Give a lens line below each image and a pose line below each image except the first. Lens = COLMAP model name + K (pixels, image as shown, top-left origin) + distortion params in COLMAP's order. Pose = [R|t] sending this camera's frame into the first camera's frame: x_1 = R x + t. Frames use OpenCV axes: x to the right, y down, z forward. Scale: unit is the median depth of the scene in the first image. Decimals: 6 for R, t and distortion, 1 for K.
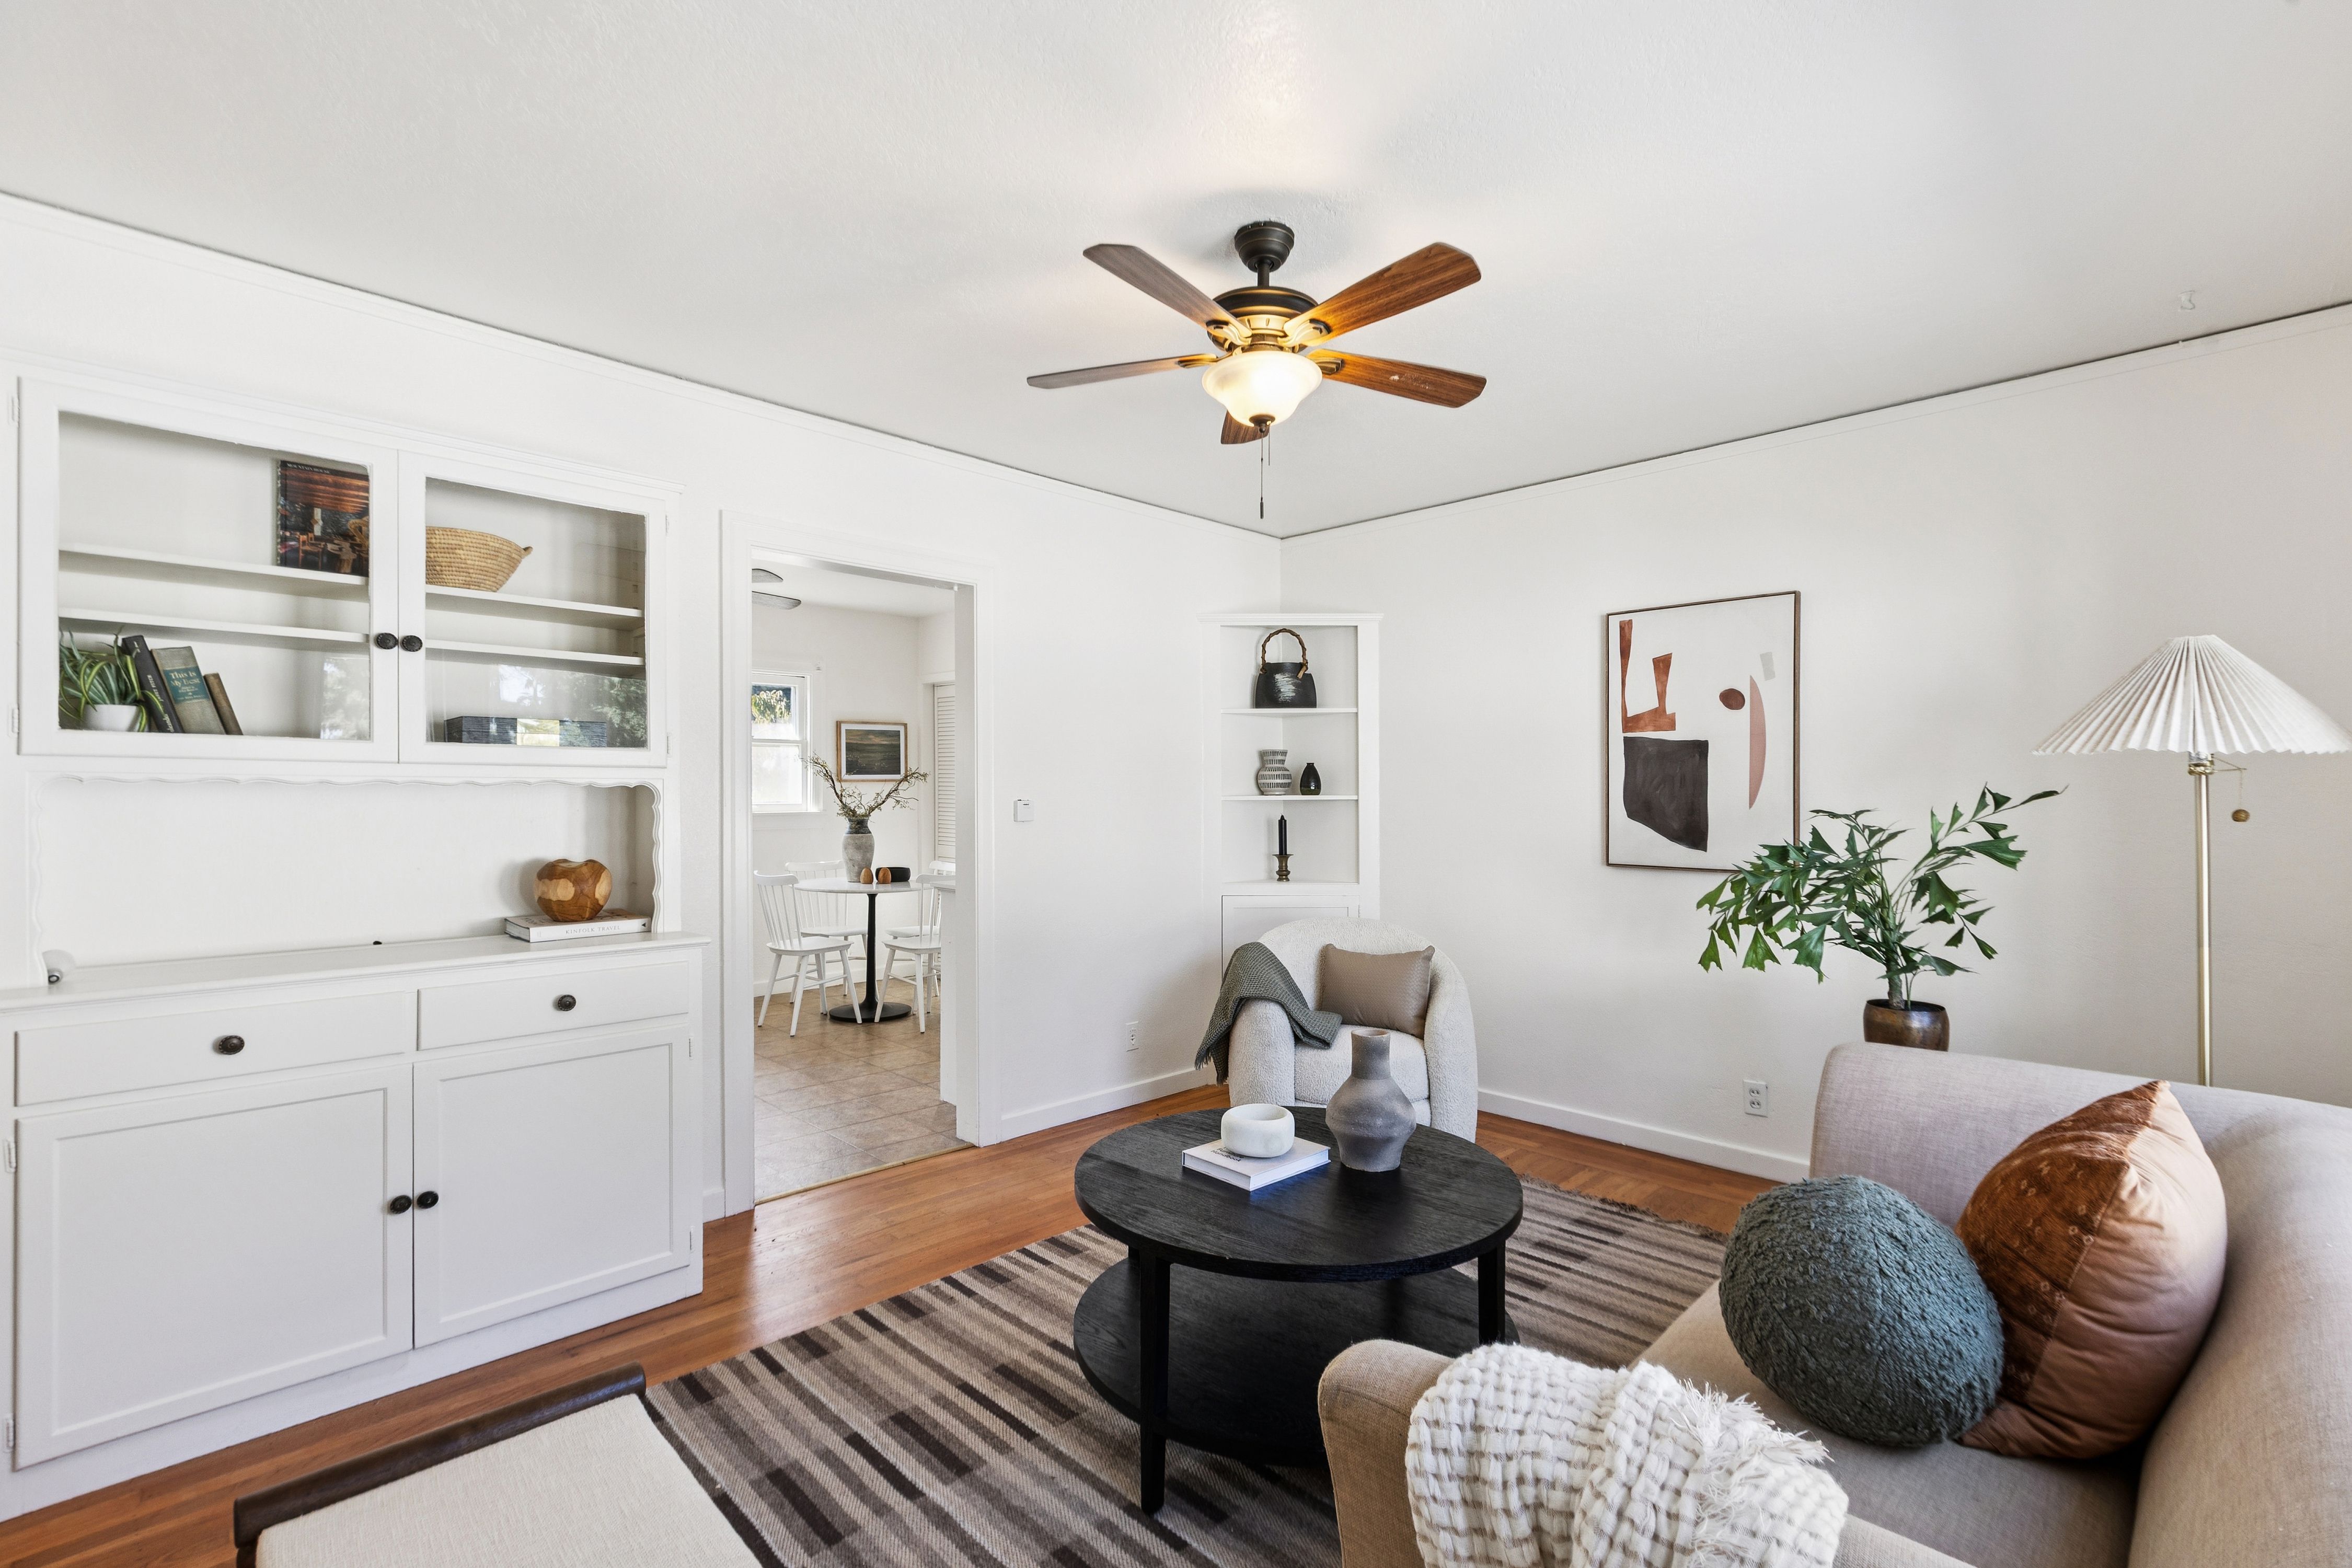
lens RADIAL K [[1047.7, 0, 1226.5], [0, 1047.7, 781.4], [0, 0, 1]] dist [0.006534, -0.003113]
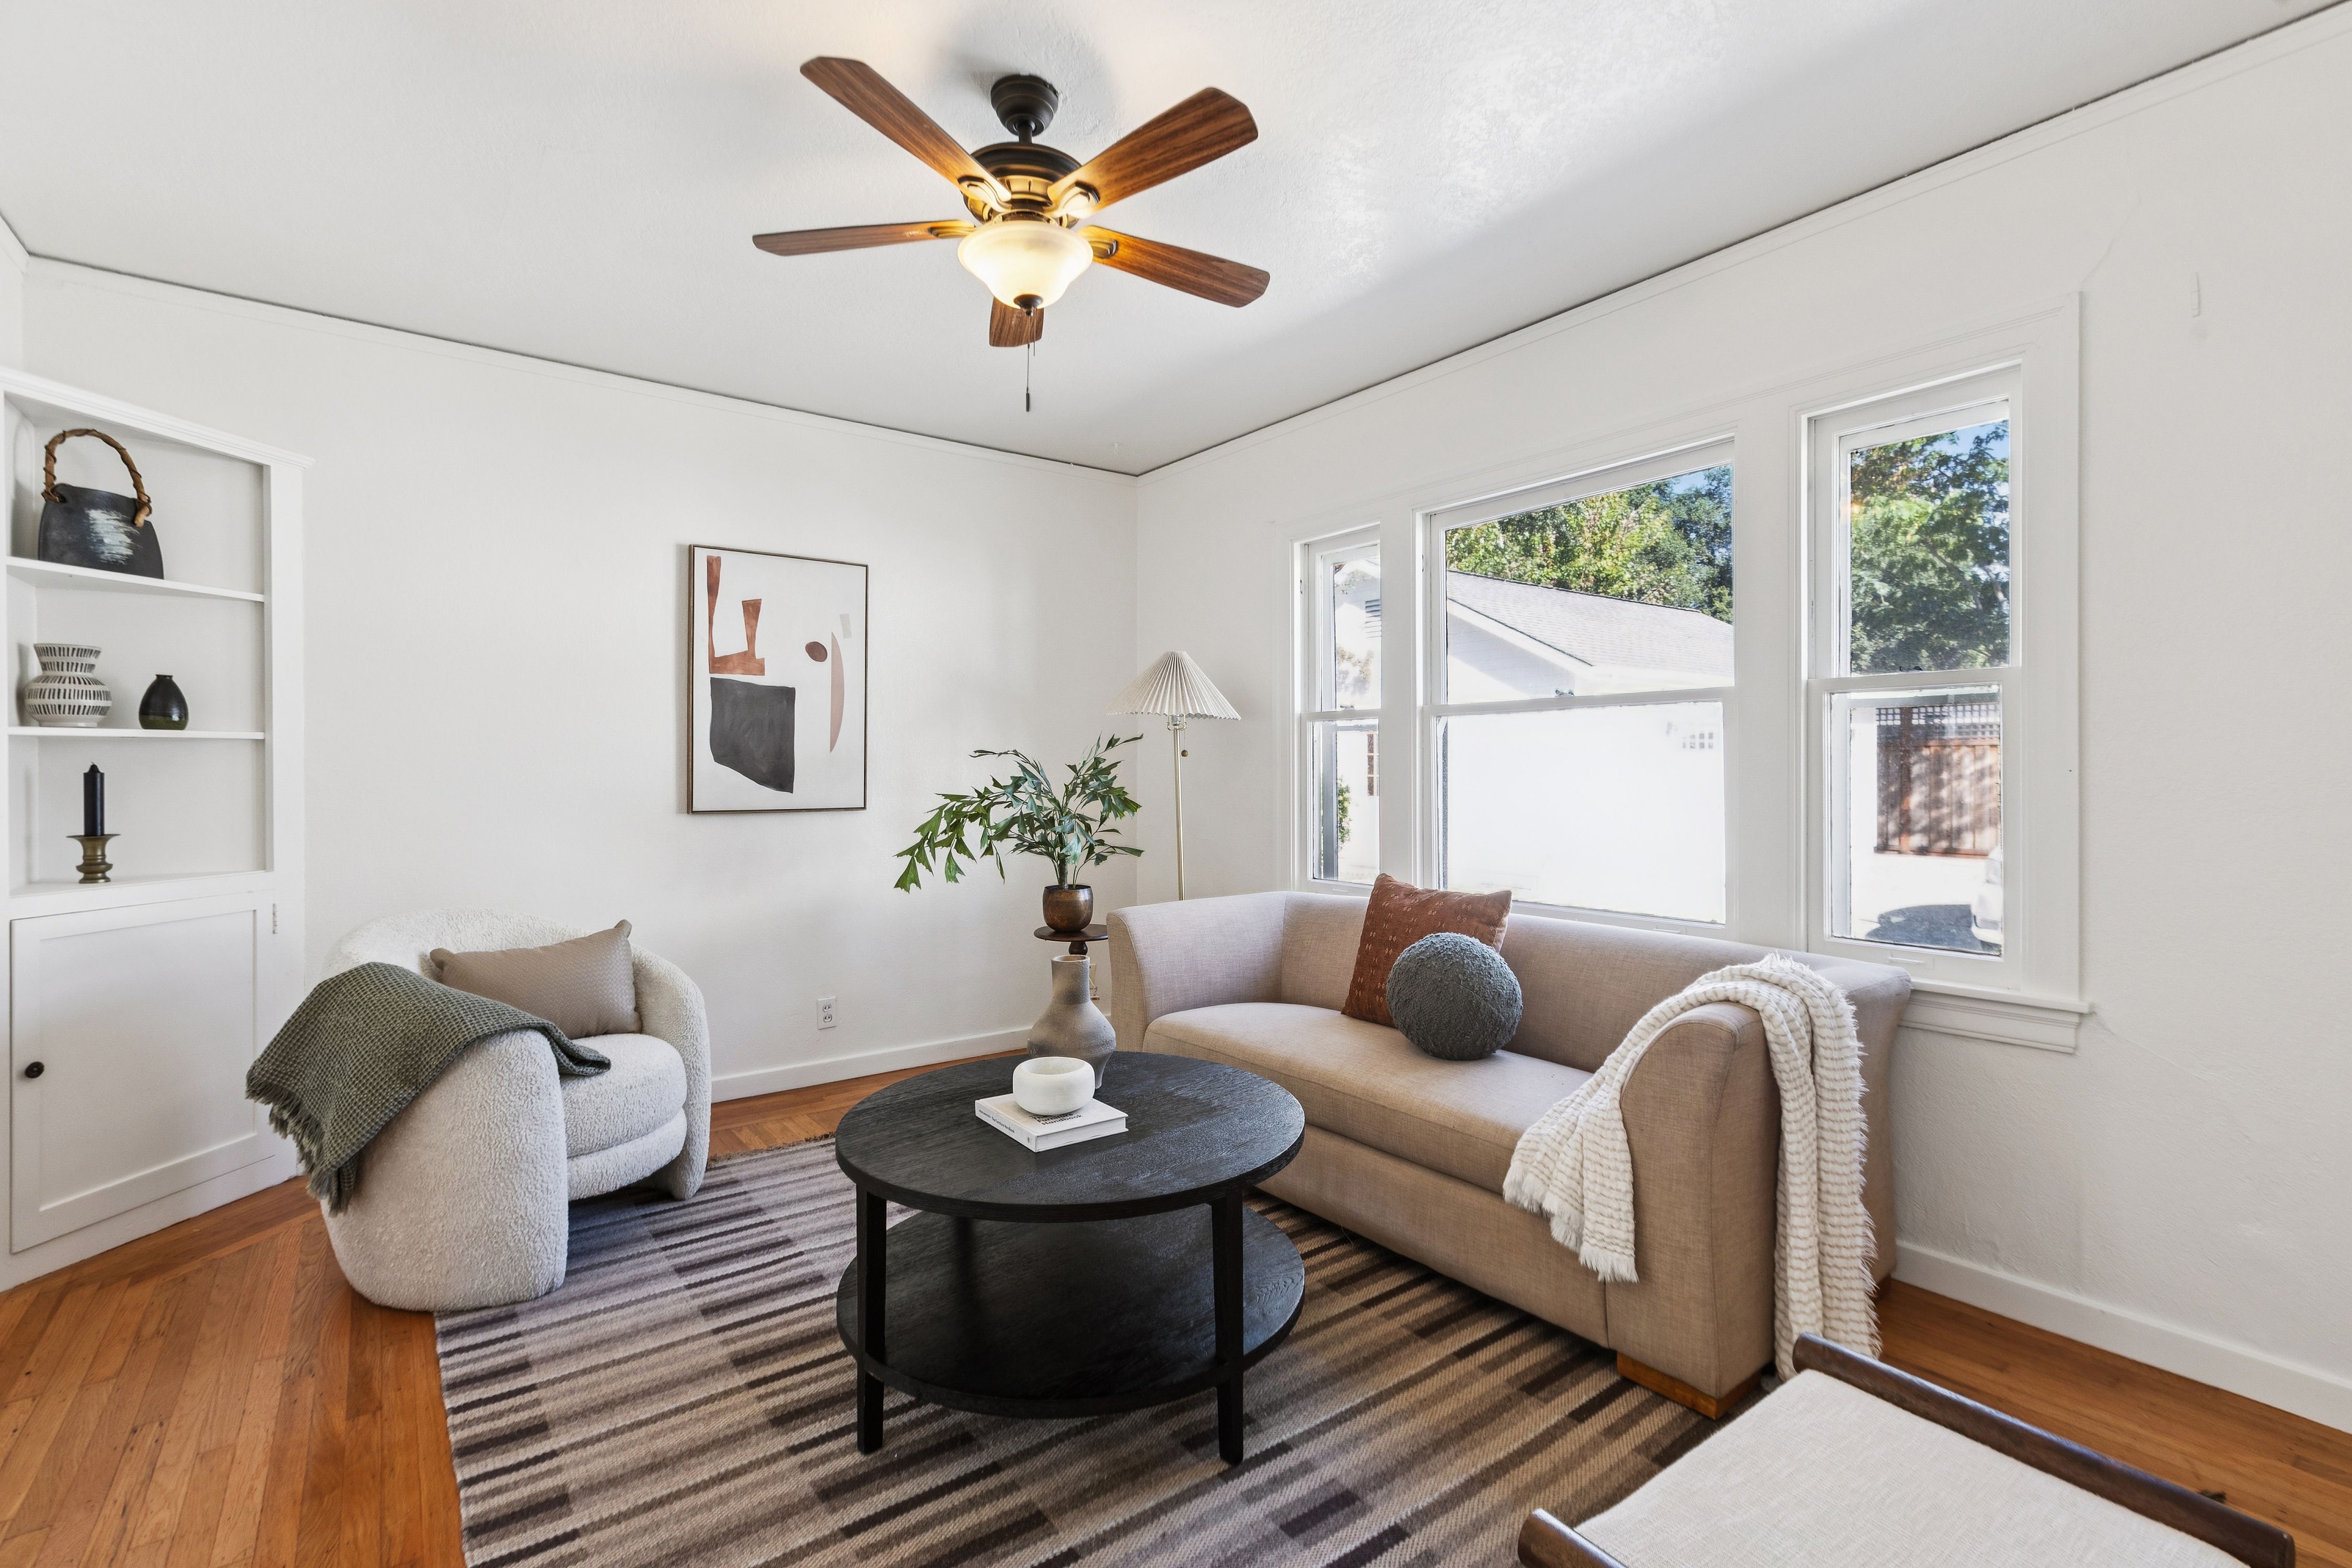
lens RADIAL K [[1047.7, 0, 1145.5], [0, 1047.7, 758.4], [0, 0, 1]] dist [0.006534, -0.003113]
pose [[0.178106, 0.004332, 0.984002, -0.503788], [-0.014525, 0.999893, -0.001773, 0.028004], [-0.983904, -0.013977, 0.178150, 0.448789]]
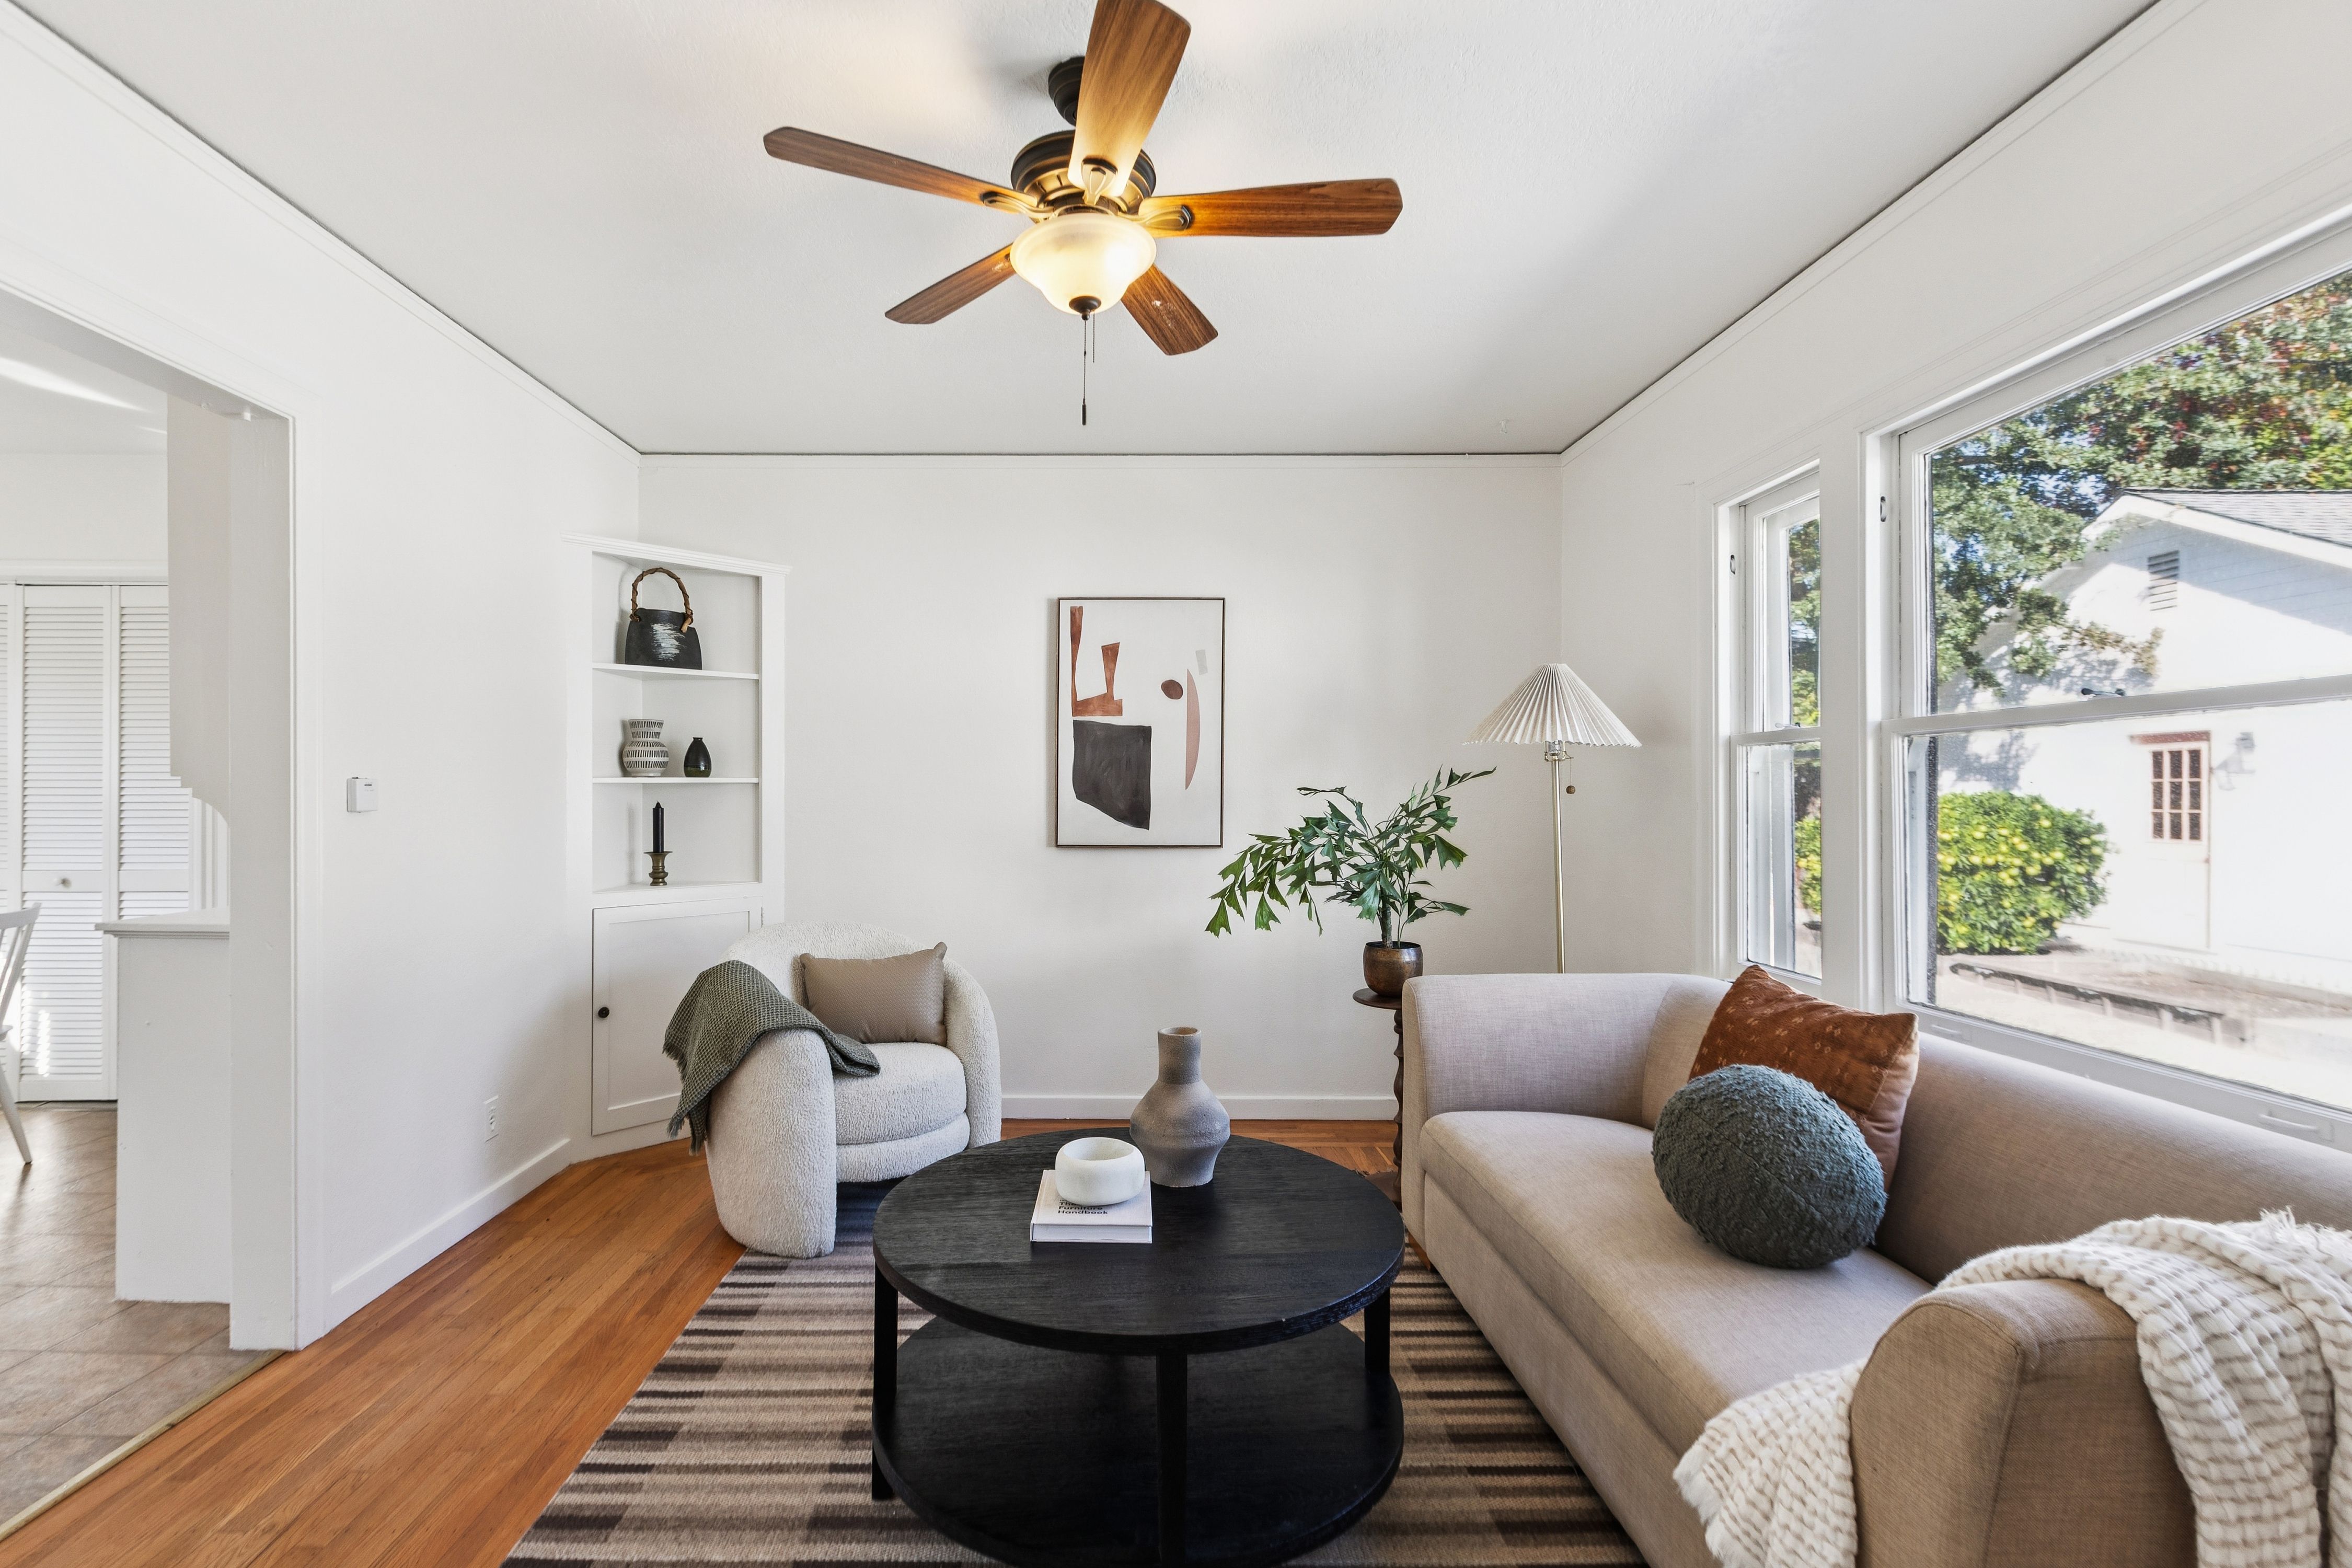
lens RADIAL K [[1047.7, 0, 1154.1], [0, 1047.7, 784.6], [0, 0, 1]] dist [0.006534, -0.003113]
pose [[0.720969, 0.001909, 0.692965, -0.287863], [-0.008403, 0.999947, 0.005987, 0.013708], [-0.692916, -0.010139, 0.720947, 0.213198]]
